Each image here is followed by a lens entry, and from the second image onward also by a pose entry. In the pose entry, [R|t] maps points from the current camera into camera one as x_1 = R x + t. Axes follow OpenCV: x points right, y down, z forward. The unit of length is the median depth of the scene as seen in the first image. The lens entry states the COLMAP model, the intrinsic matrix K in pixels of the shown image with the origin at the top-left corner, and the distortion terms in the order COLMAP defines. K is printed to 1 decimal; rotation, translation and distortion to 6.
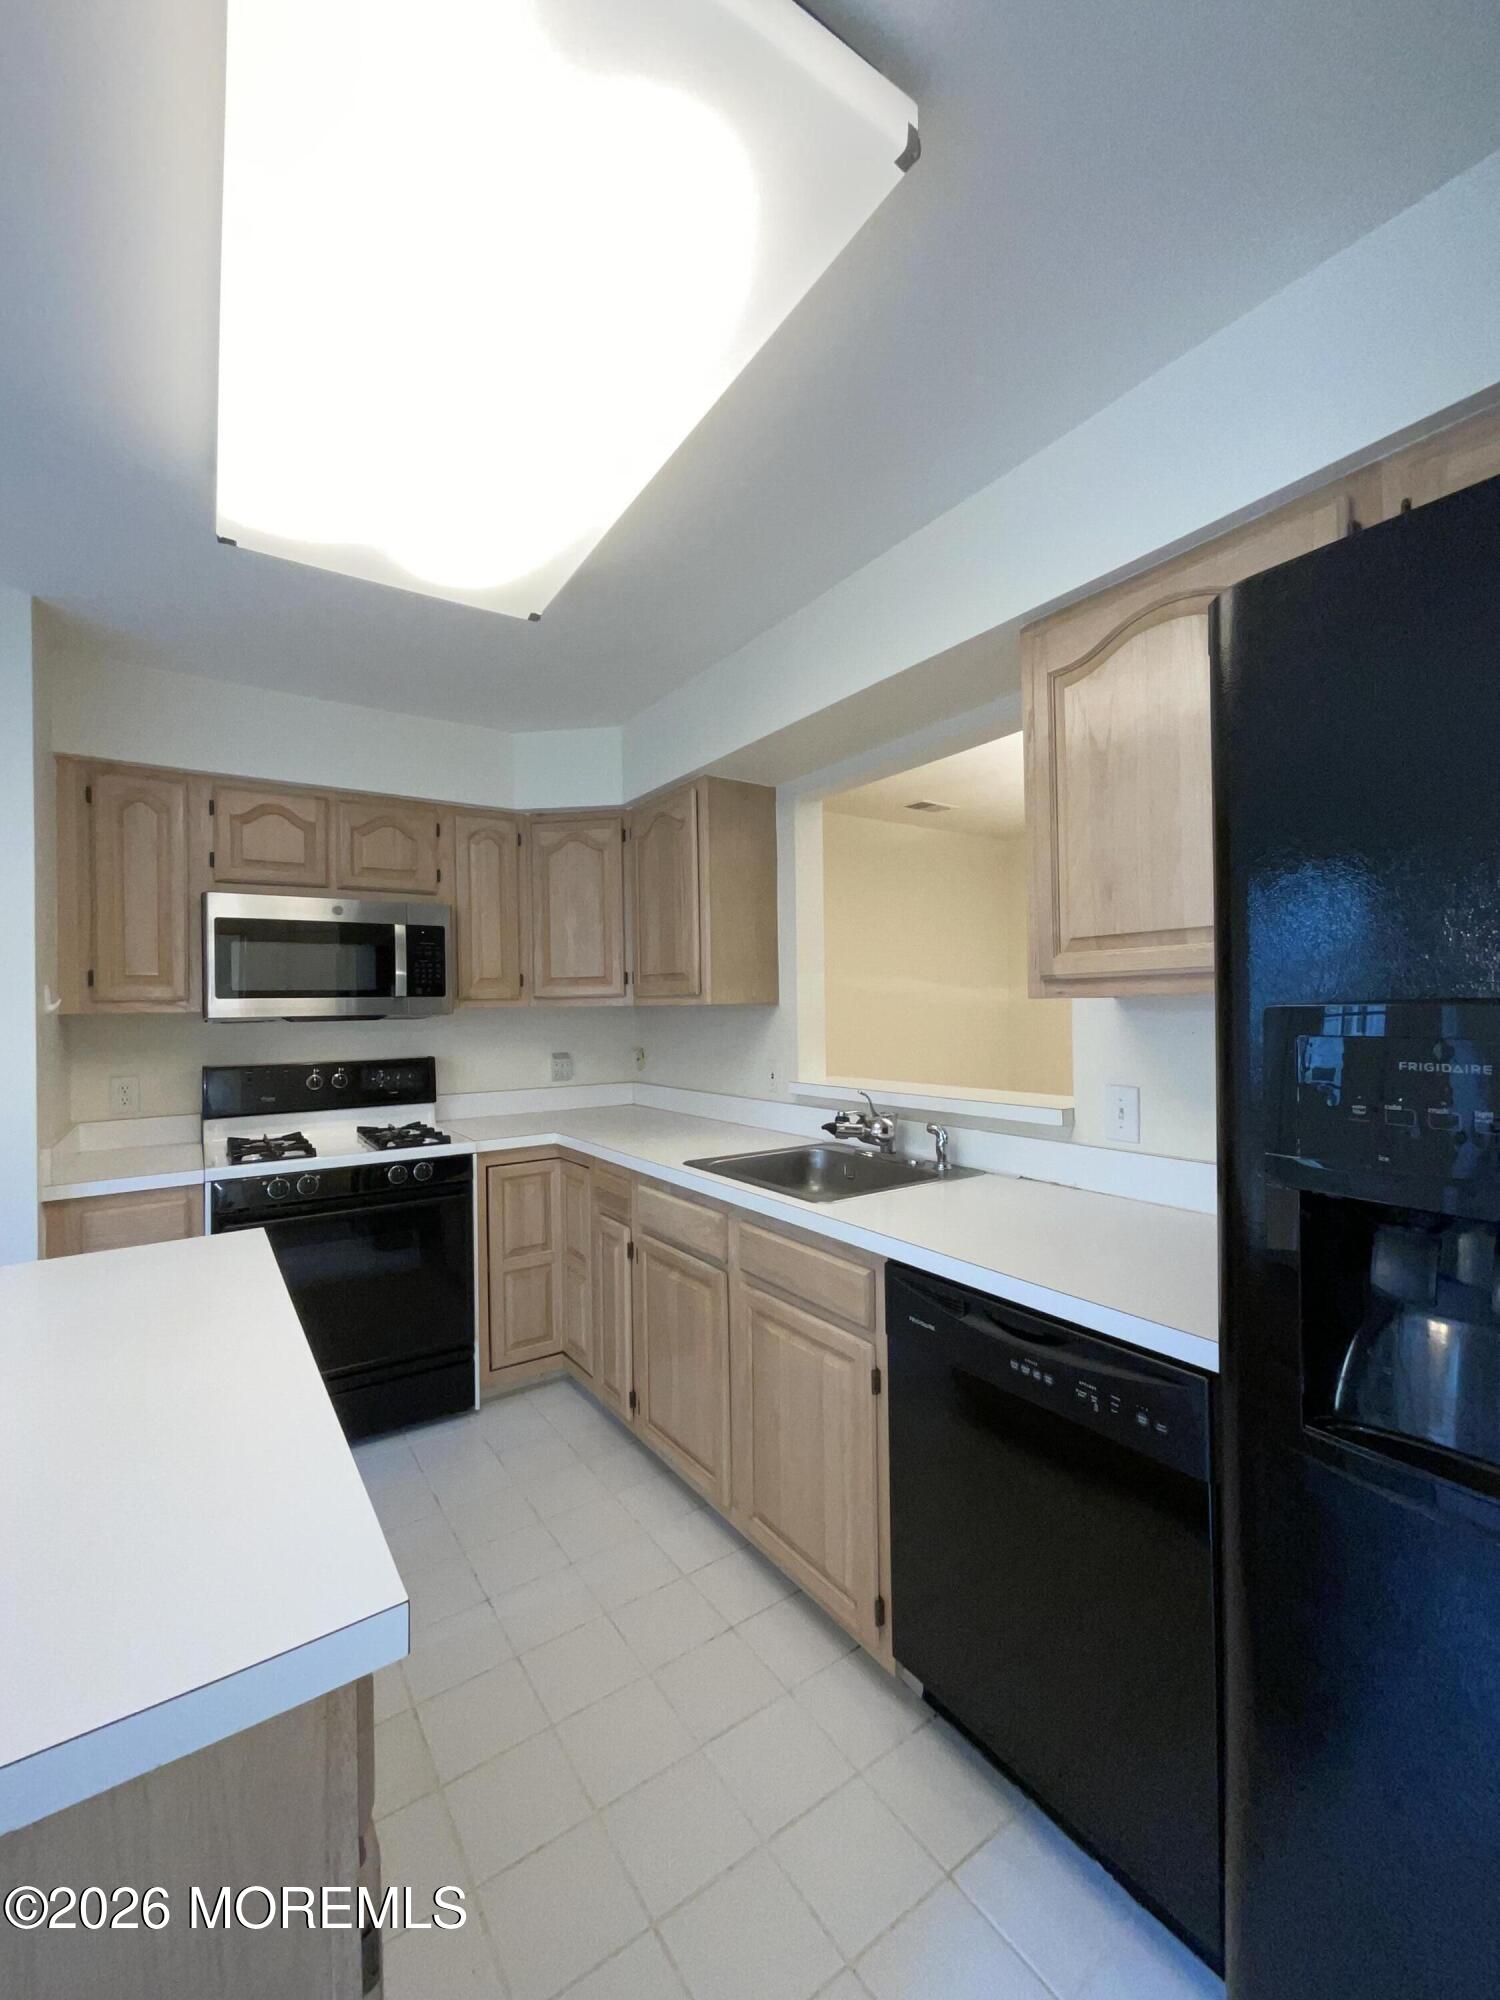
lens RADIAL K [[809.6, 0, 750.0], [0, 809.6, 1000.0], [0, 0, 1]] dist [0.000316, 0.000495]
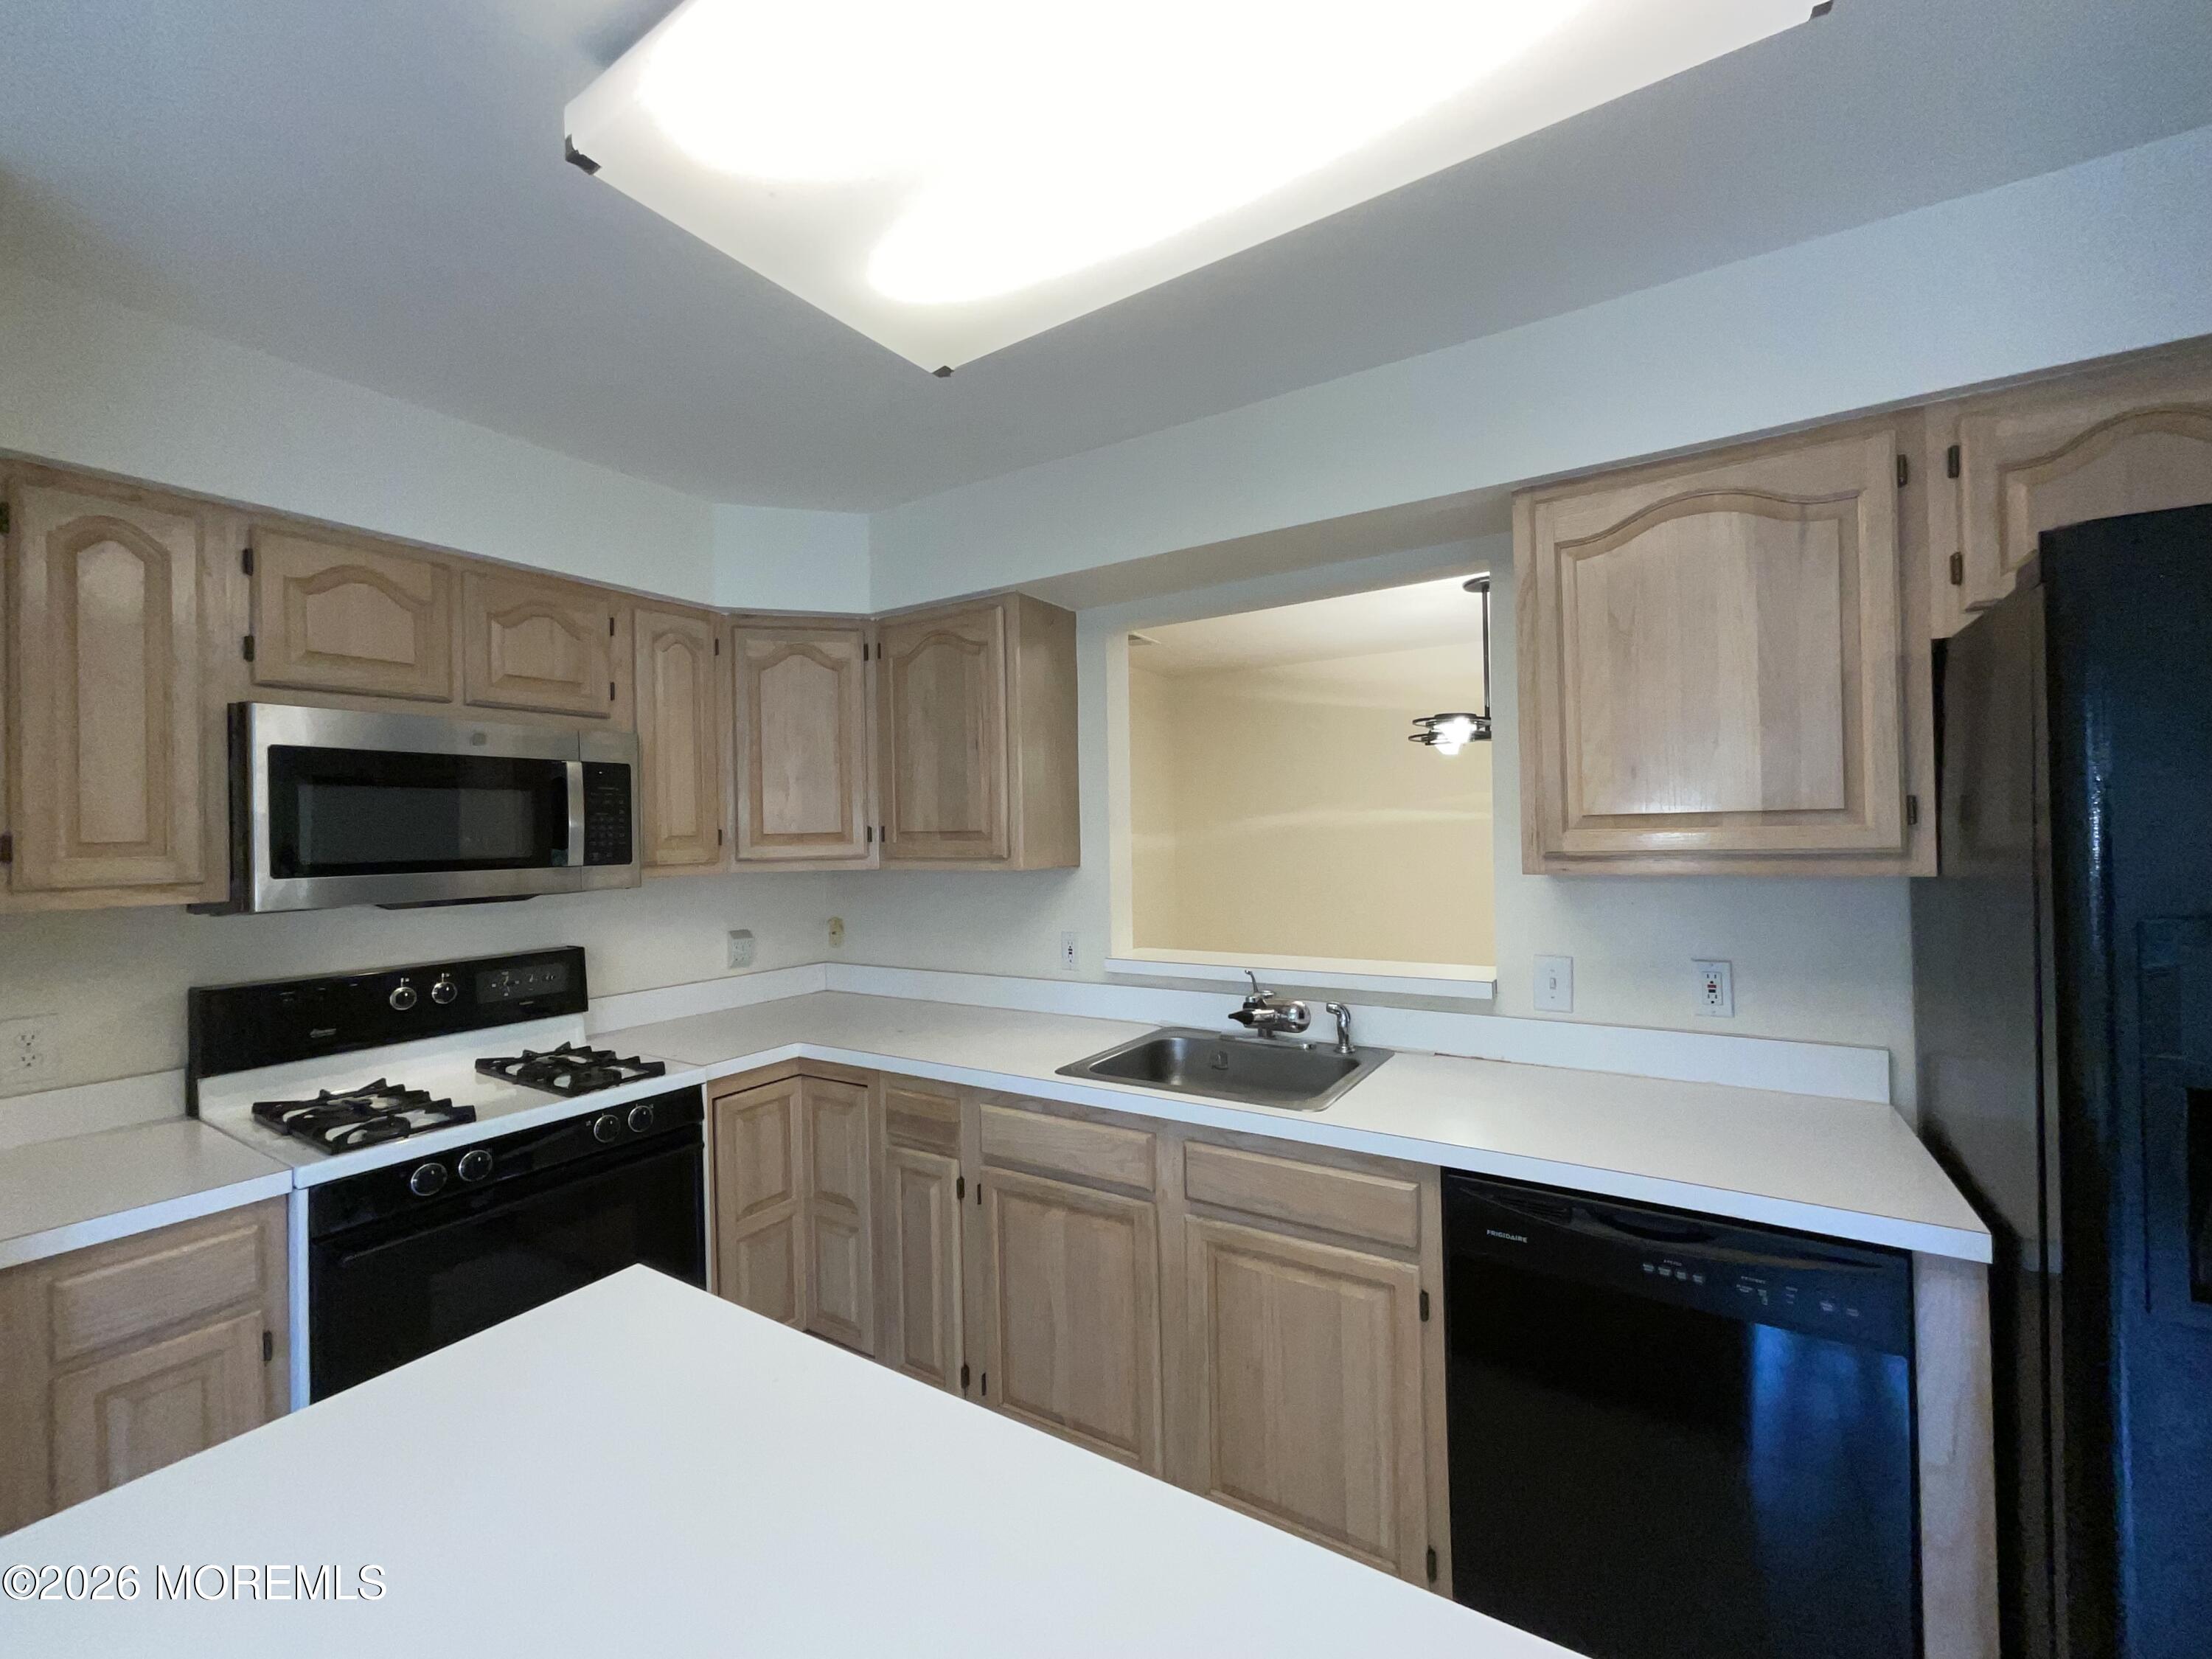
lens RADIAL K [[895.5, 0, 1106.0], [0, 895.5, 829.5], [0, 0, 1]] dist [0.000316, 0.000495]
pose [[0.920123, -0.001274, 0.391629, -0.321655], [0.002875, 0.999990, -0.003502, -0.031984], [-0.391620, 0.004348, 0.920117, 0.128208]]
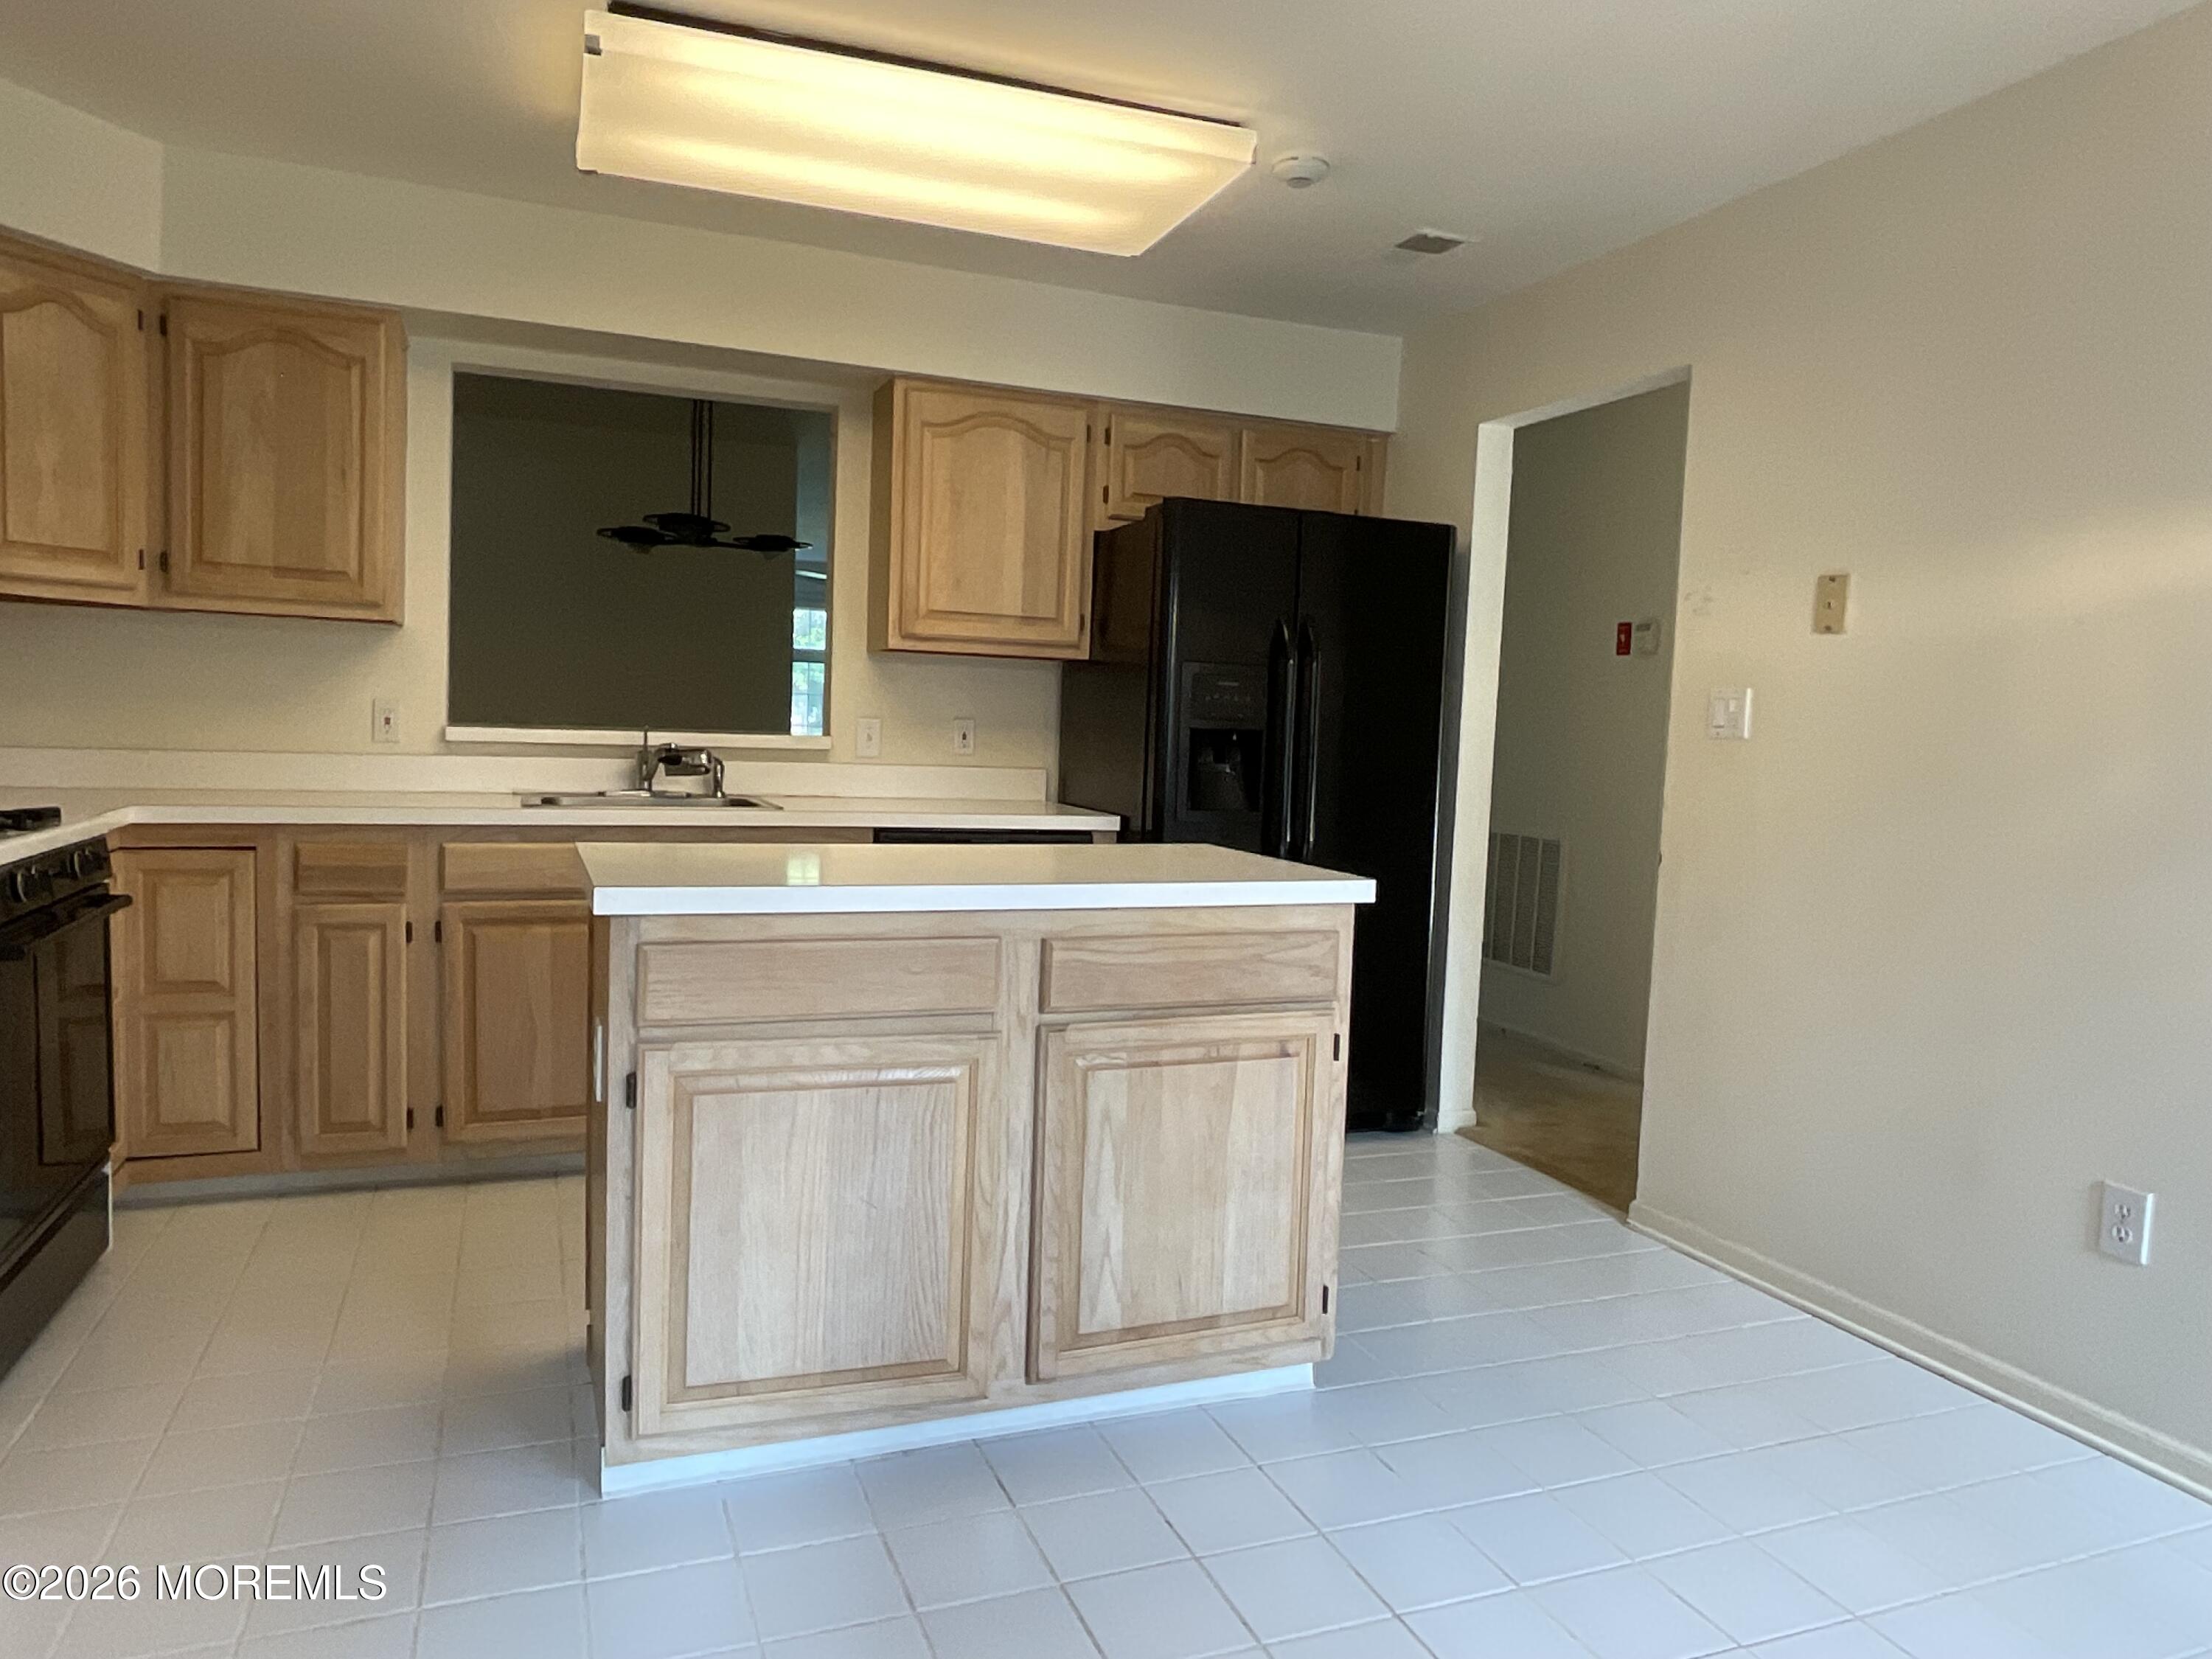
lens RADIAL K [[1472.7, 0, 1106.0], [0, 1472.7, 829.5], [0, 0, 1]] dist [-0.003866, 0.003168]
pose [[0.222284, -0.047569, 0.973821, -1.231189], [-0.051341, 0.996852, 0.060413, 0.081624], [-0.973629, -0.063426, 0.219142, 0.040604]]
